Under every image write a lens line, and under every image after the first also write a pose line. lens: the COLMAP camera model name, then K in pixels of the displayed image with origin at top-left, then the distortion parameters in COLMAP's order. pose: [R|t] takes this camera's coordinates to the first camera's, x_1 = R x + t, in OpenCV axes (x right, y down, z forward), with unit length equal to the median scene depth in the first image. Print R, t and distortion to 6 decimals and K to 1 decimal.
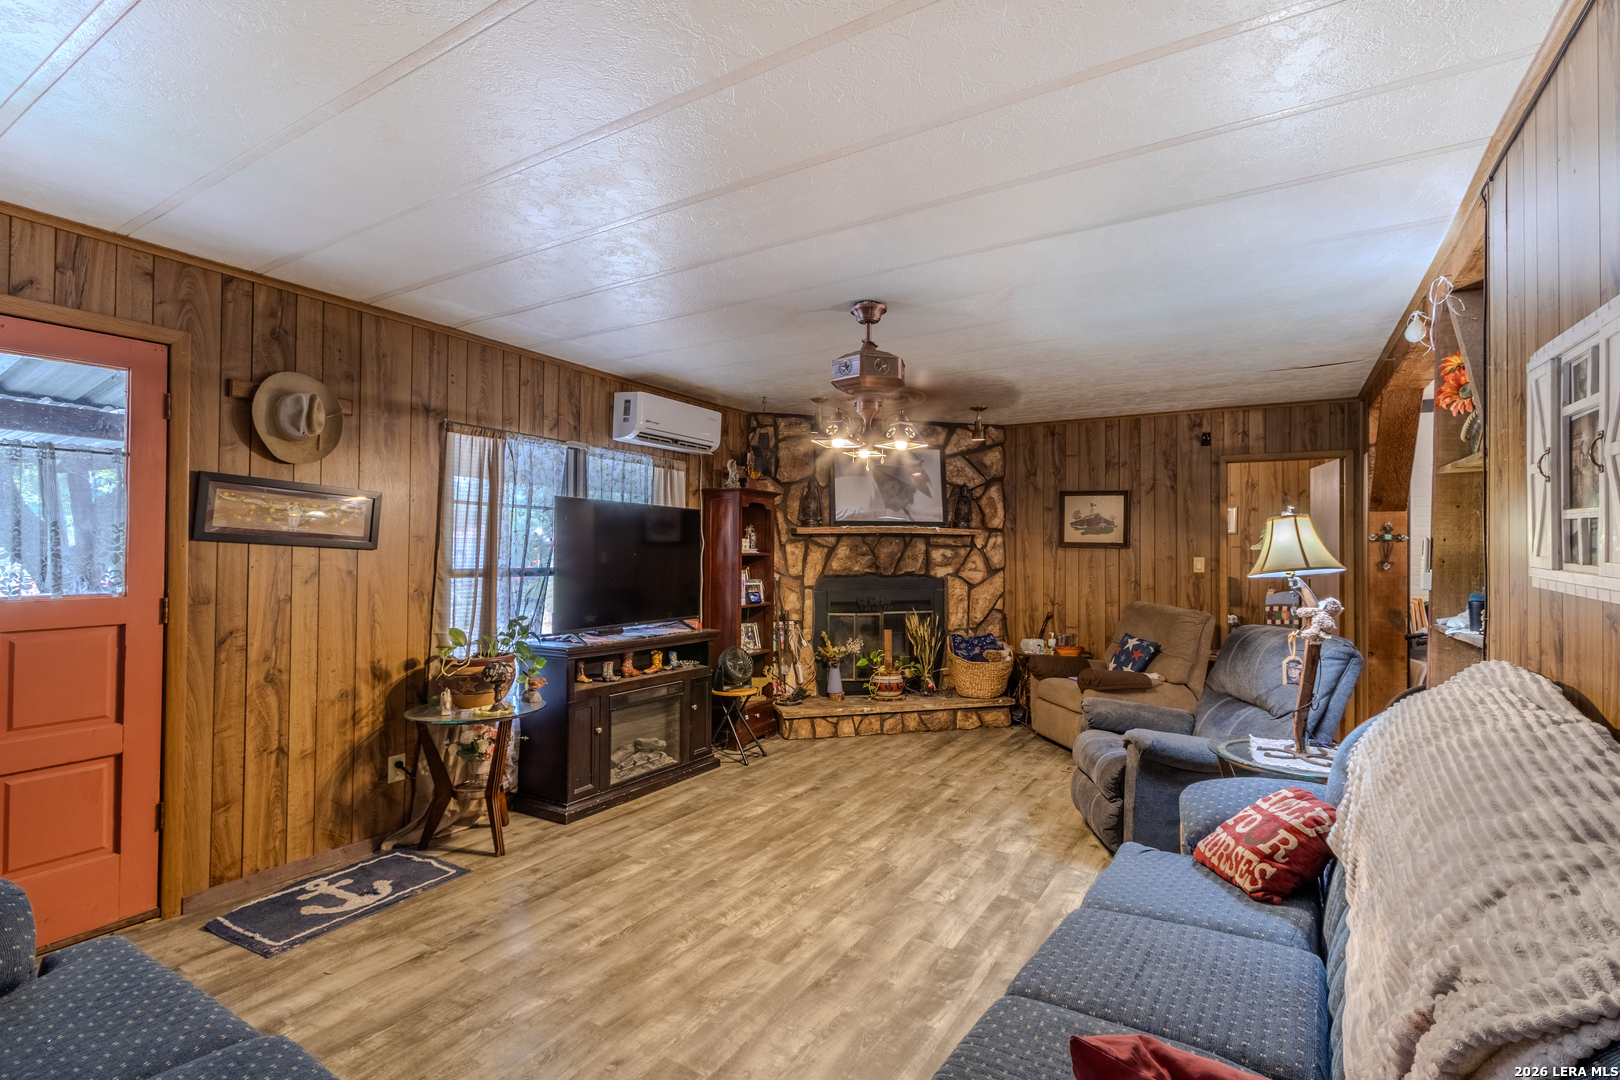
lens RADIAL K [[759.6, 0, 807.2], [0, 759.6, 542.7], [0, 0, 1]] dist [-0.002637, -0.000437]
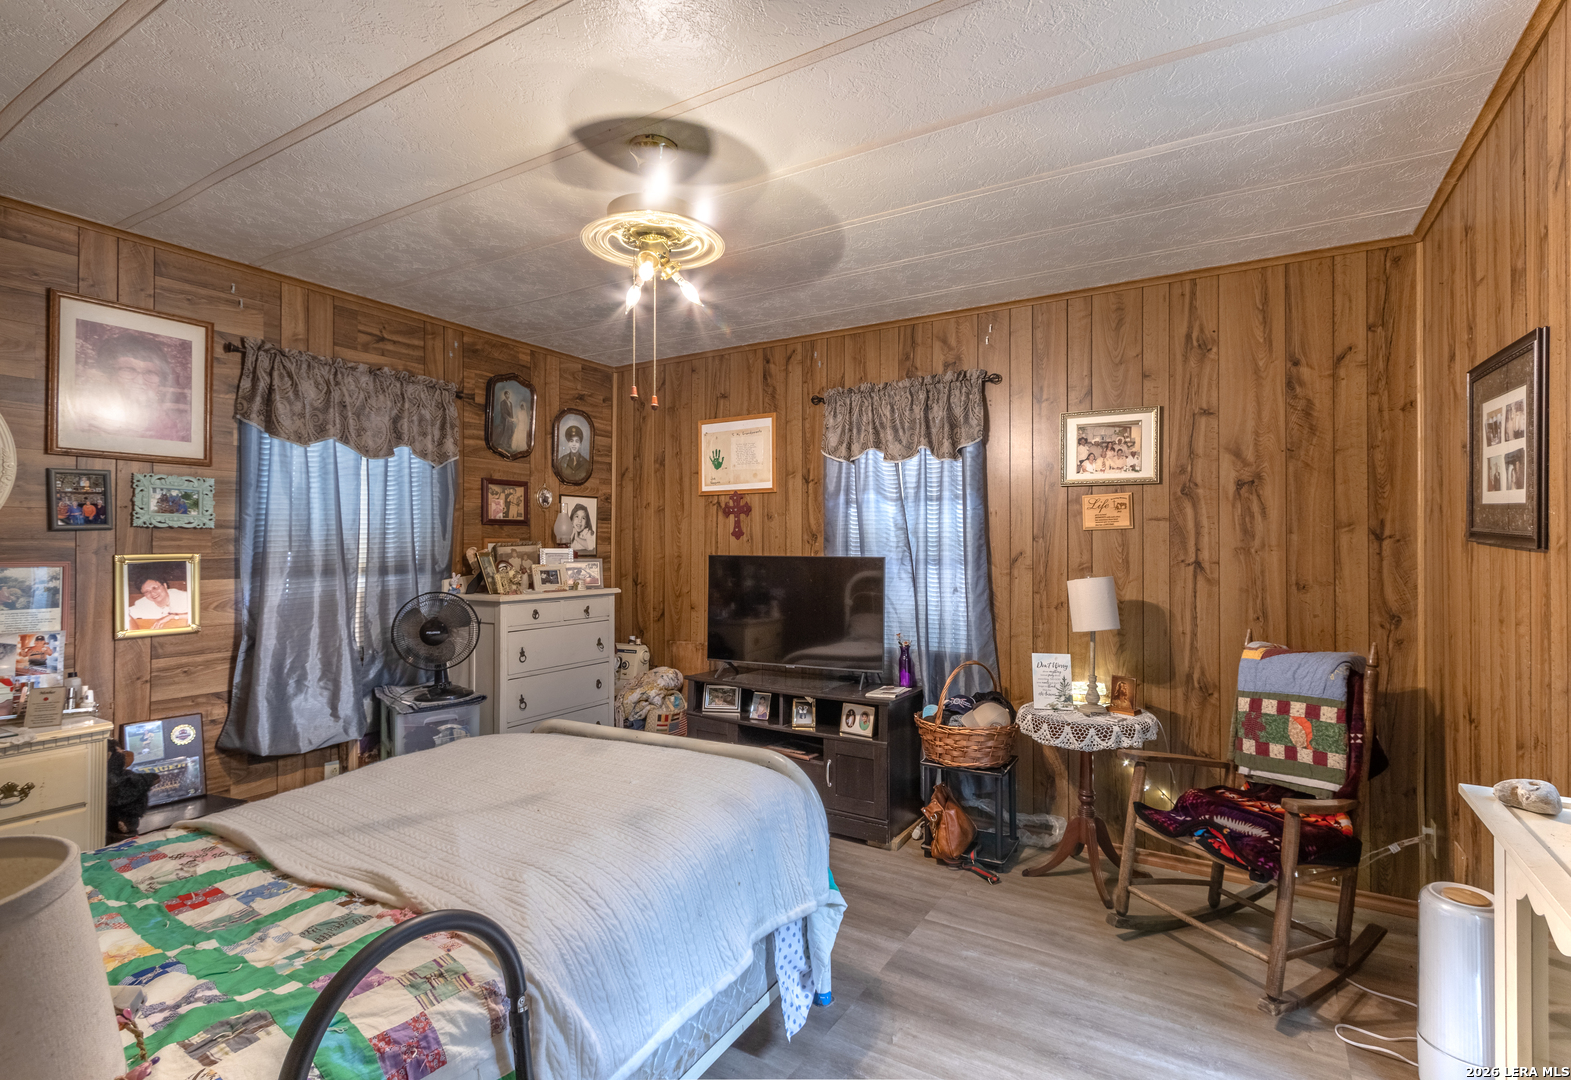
lens RADIAL K [[769.3, 0, 787.9], [0, 769.3, 538.6], [0, 0, 1]] dist [-0.001208, -0.000087]
pose [[0.999939, -0.004563, 0.010084, 0.406509], [0.004485, 0.999960, 0.007733, 0.011963], [-0.010119, -0.007687, 0.999919, 0.670078]]
